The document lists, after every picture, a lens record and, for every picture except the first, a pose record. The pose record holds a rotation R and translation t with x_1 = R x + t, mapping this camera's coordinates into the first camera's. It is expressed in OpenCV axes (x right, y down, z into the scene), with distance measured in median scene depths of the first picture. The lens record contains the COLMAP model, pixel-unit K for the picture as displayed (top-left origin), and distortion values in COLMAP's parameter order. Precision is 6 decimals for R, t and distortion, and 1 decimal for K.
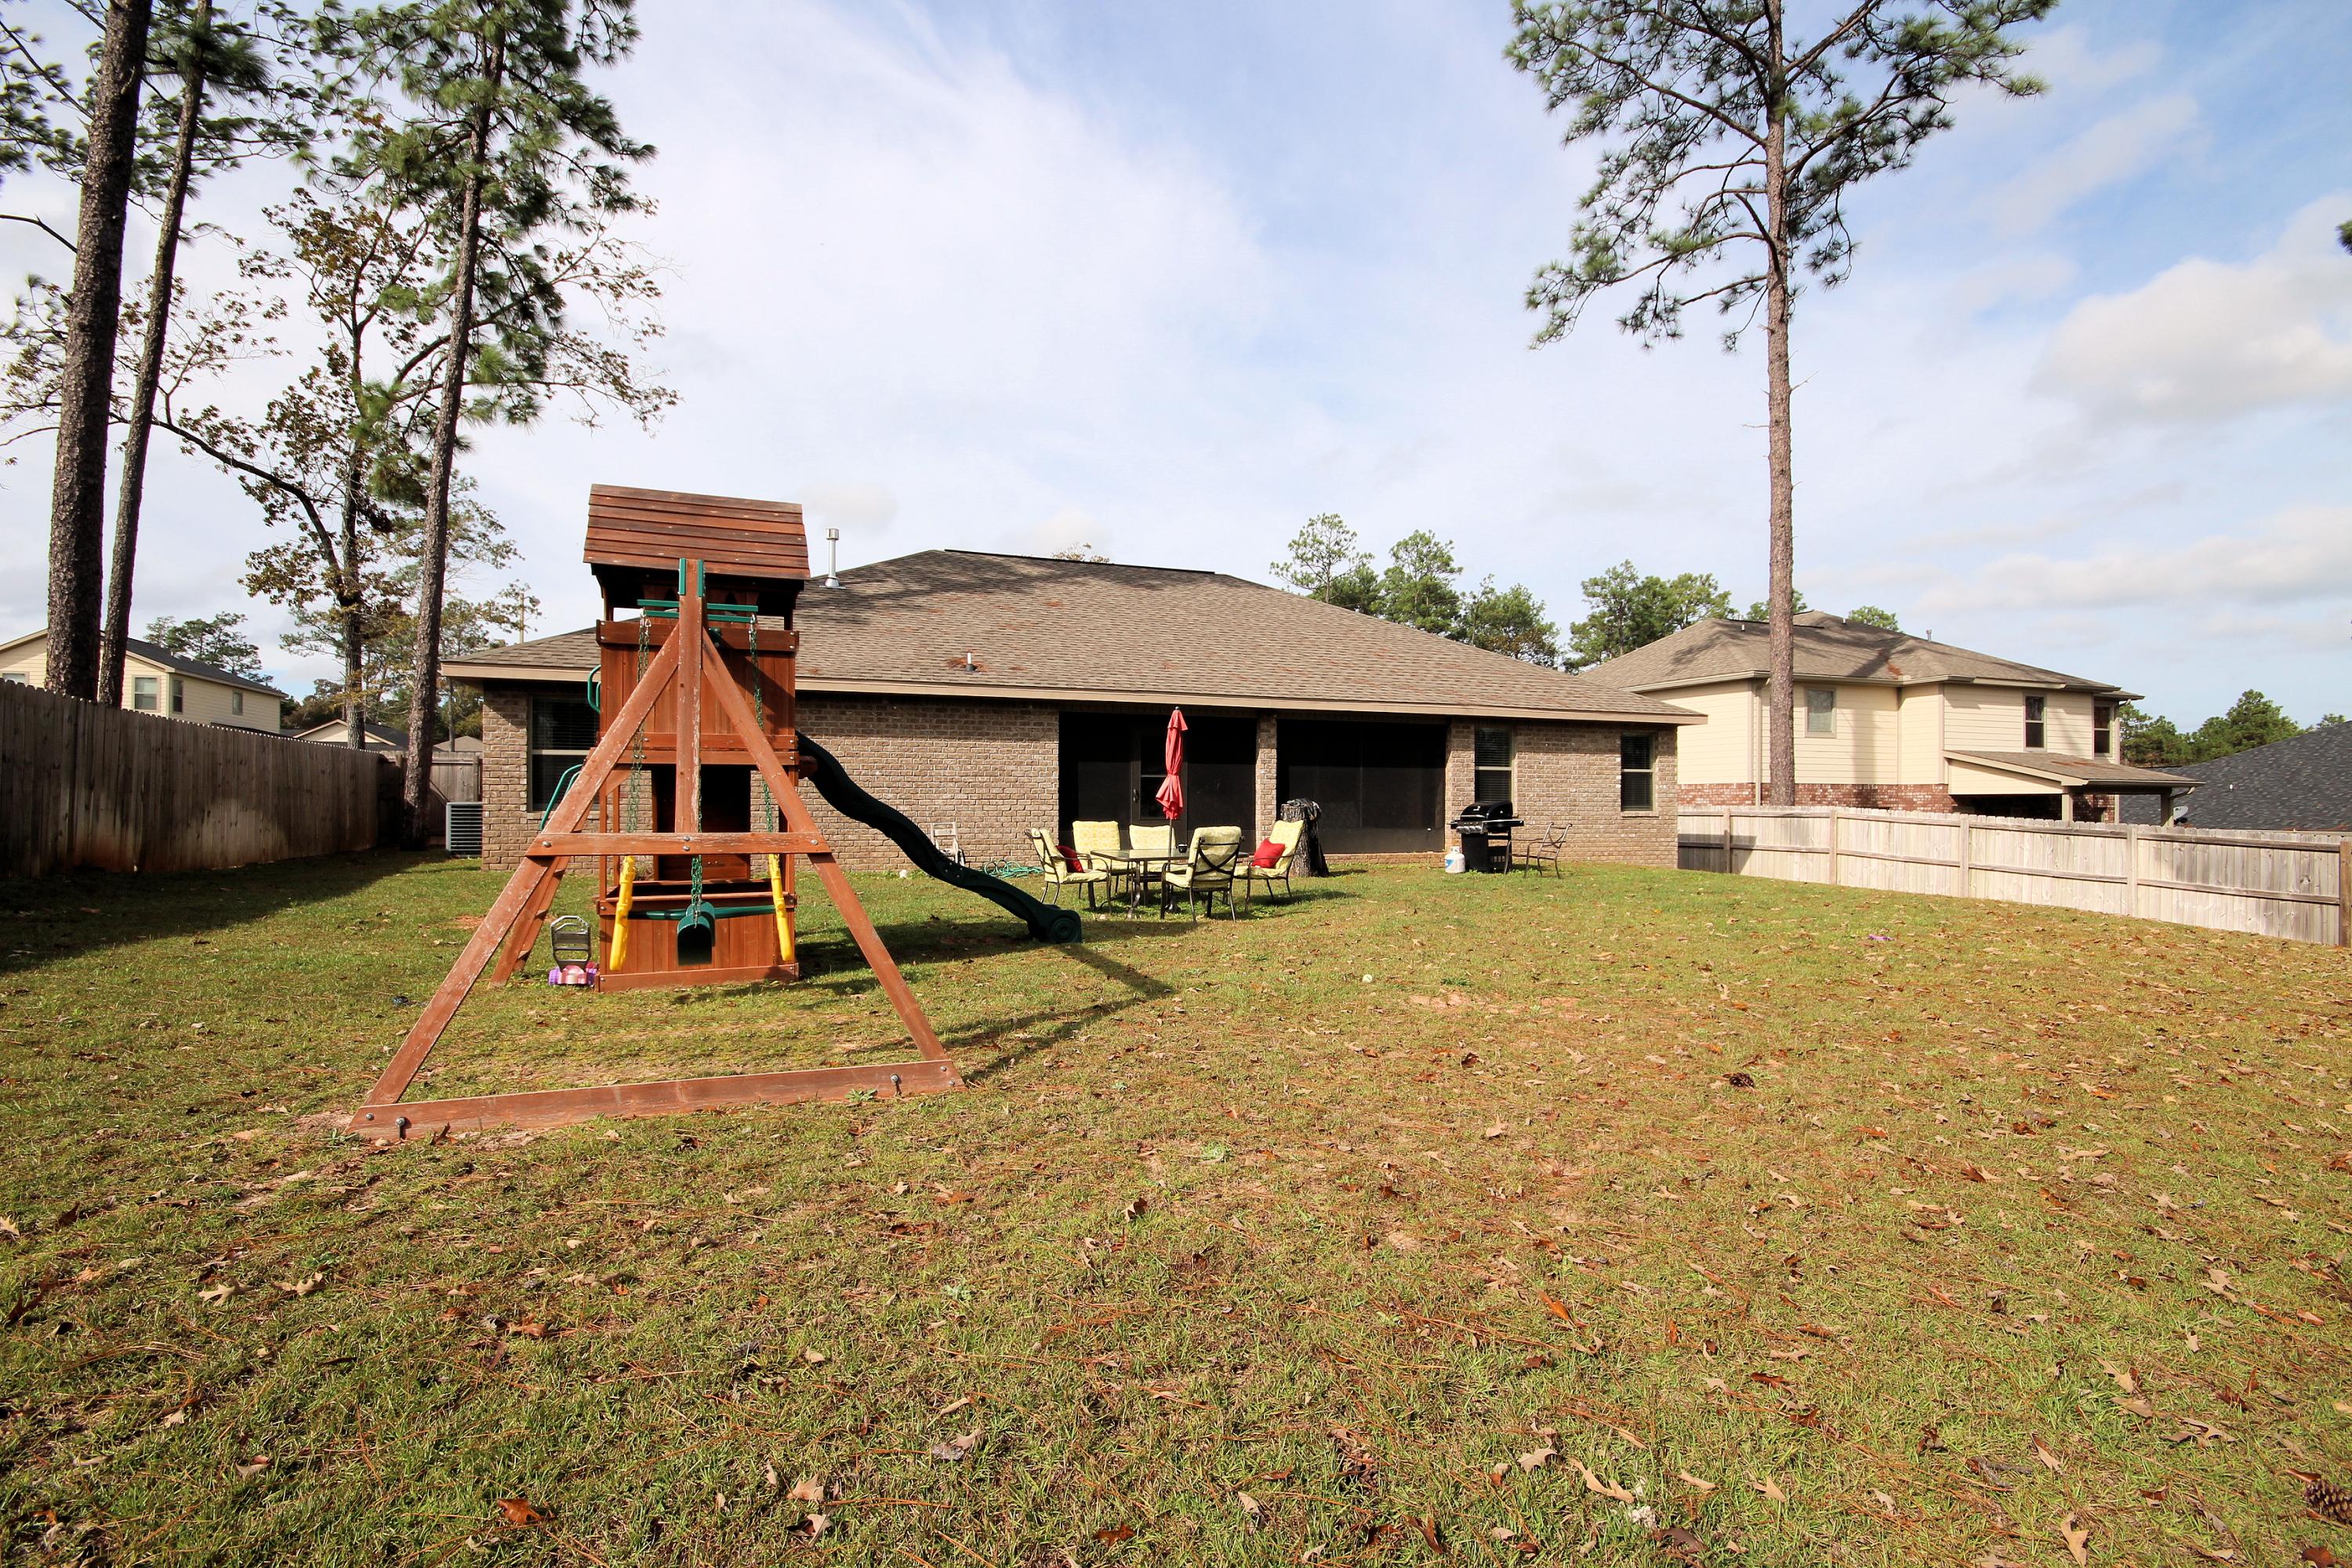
lens RADIAL K [[1095.5, 0, 1186.9], [0, 1095.5, 789.0], [0, 0, 1]] dist [-0.004142, 0.000168]
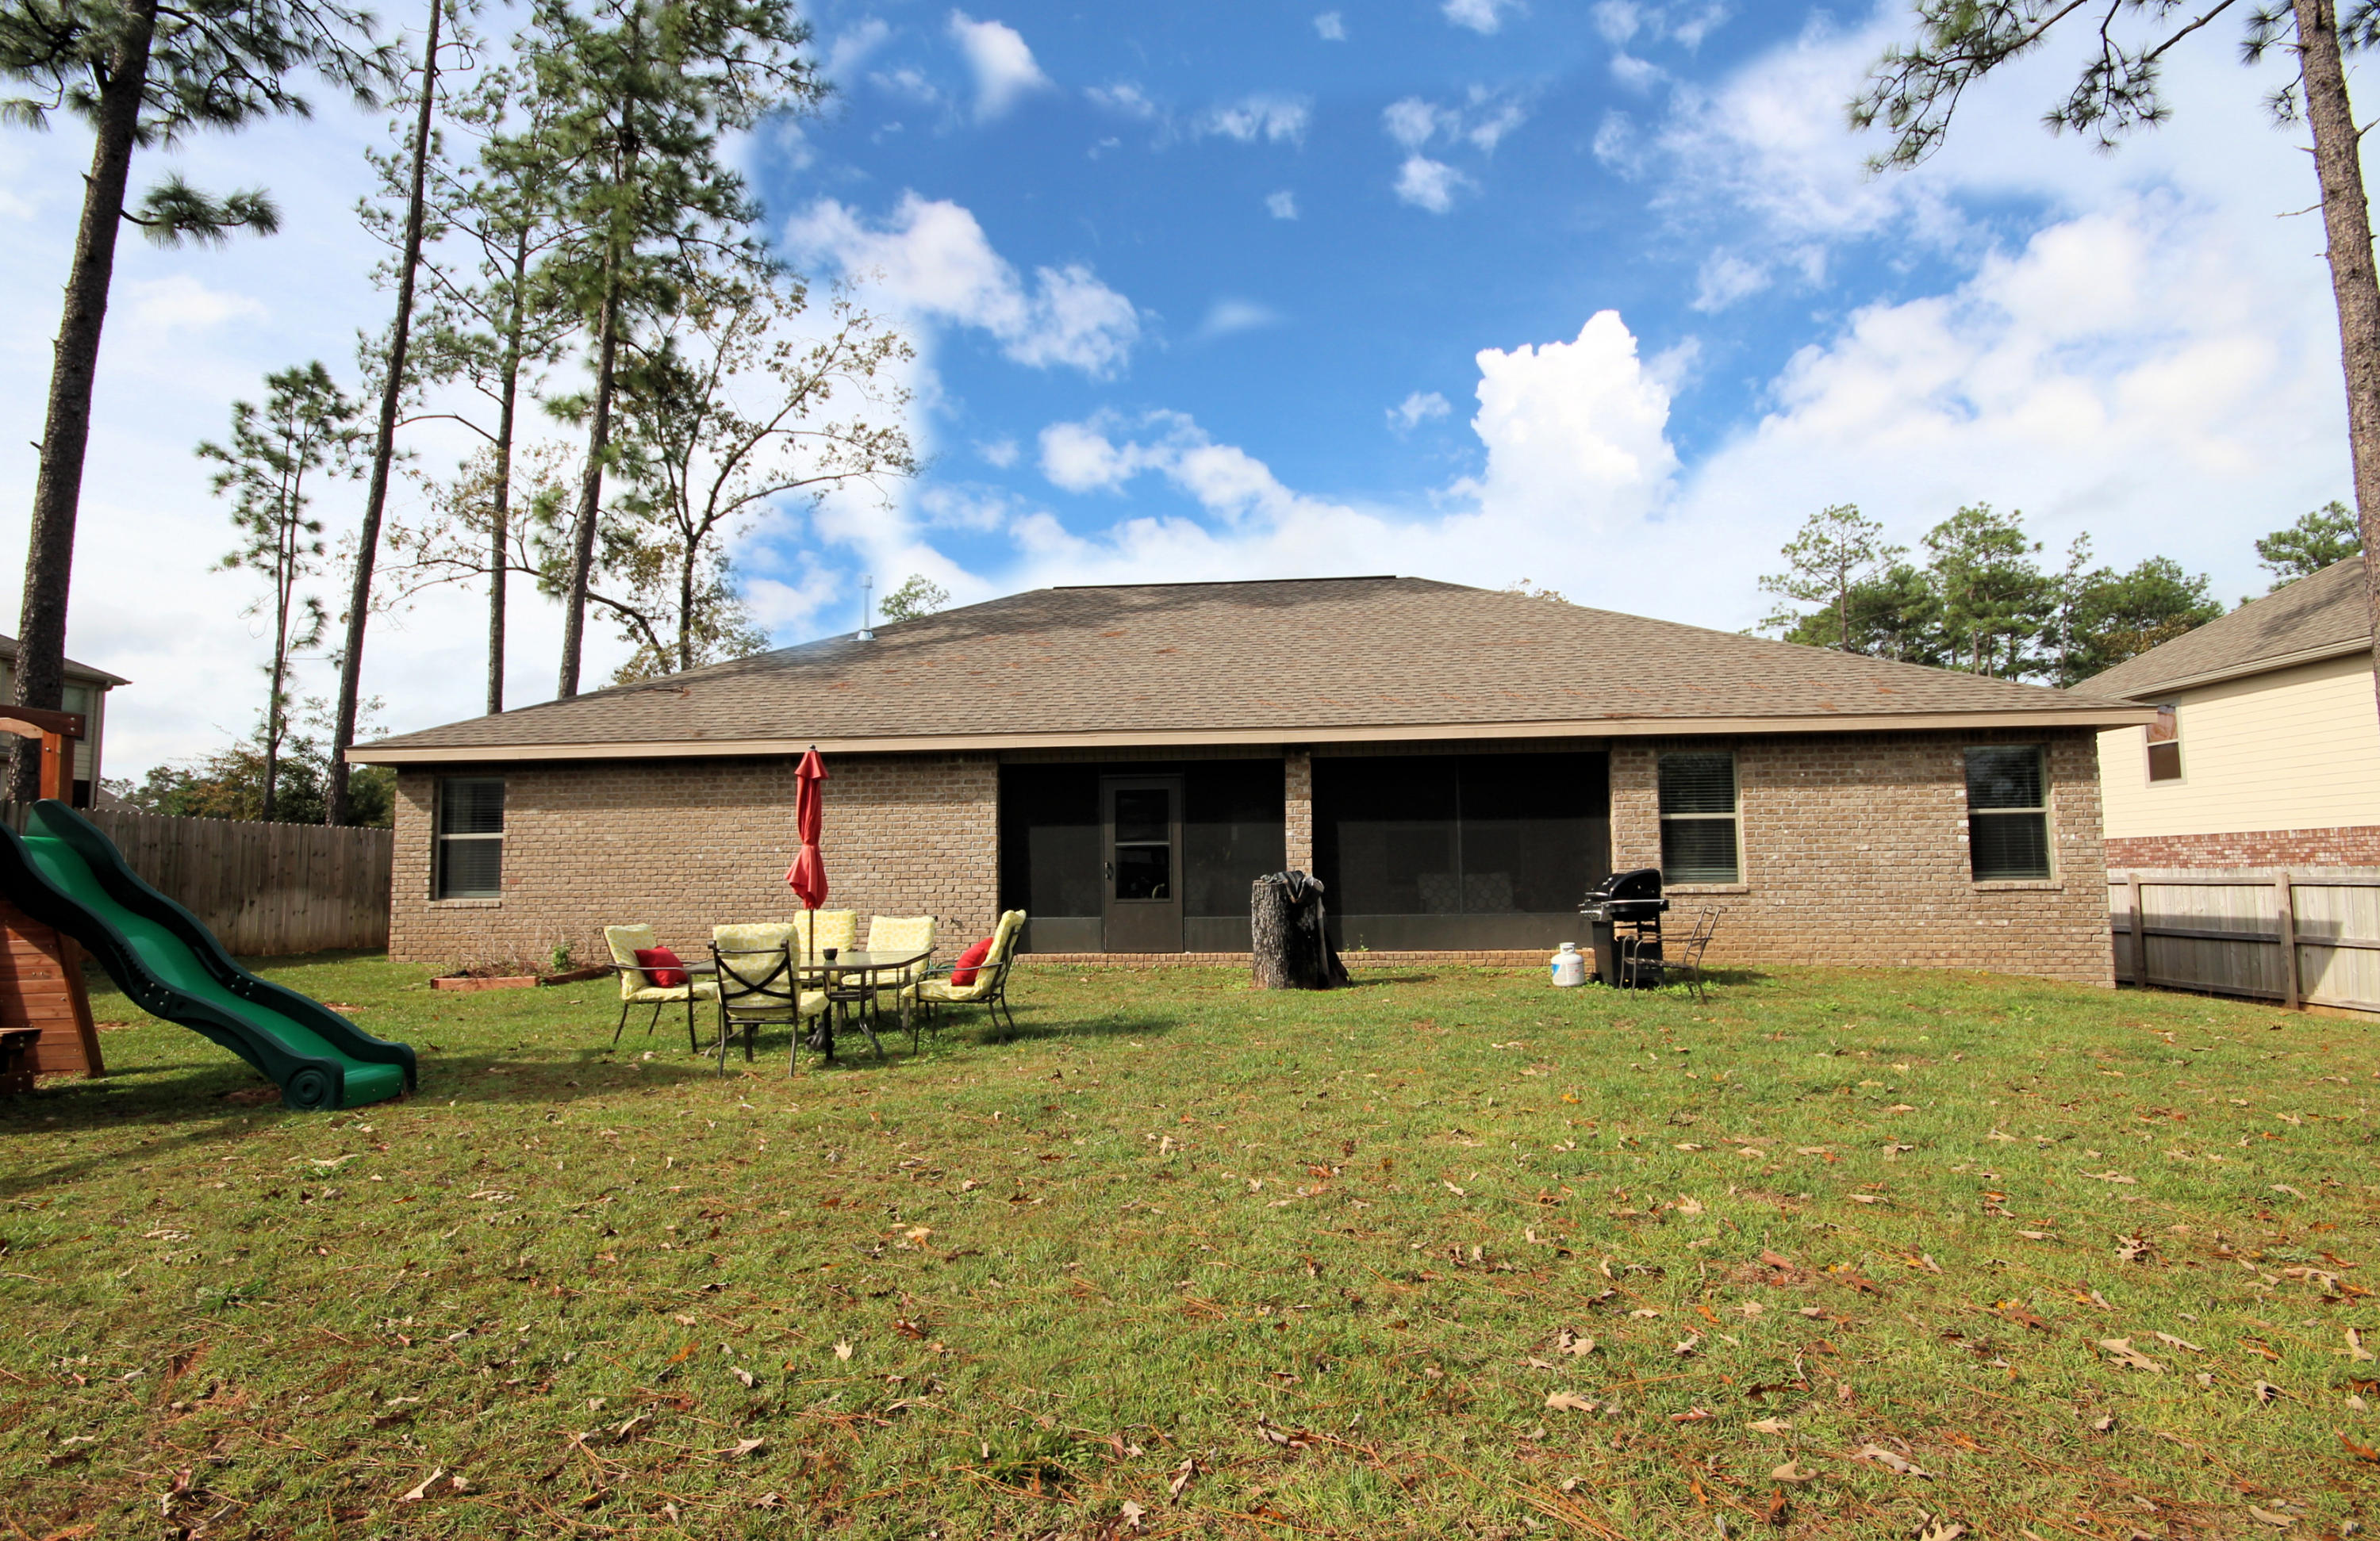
lens RADIAL K [[1153.3, 0, 1185.7], [0, 1153.3, 764.1], [0, 0, 1]] dist [0.005276, -0.002117]
pose [[0.900186, -0.057020, -0.431757, 0.281817], [0.021501, 0.996002, -0.086708, 0.002652], [0.434975, 0.068770, 0.897813, 0.251526]]
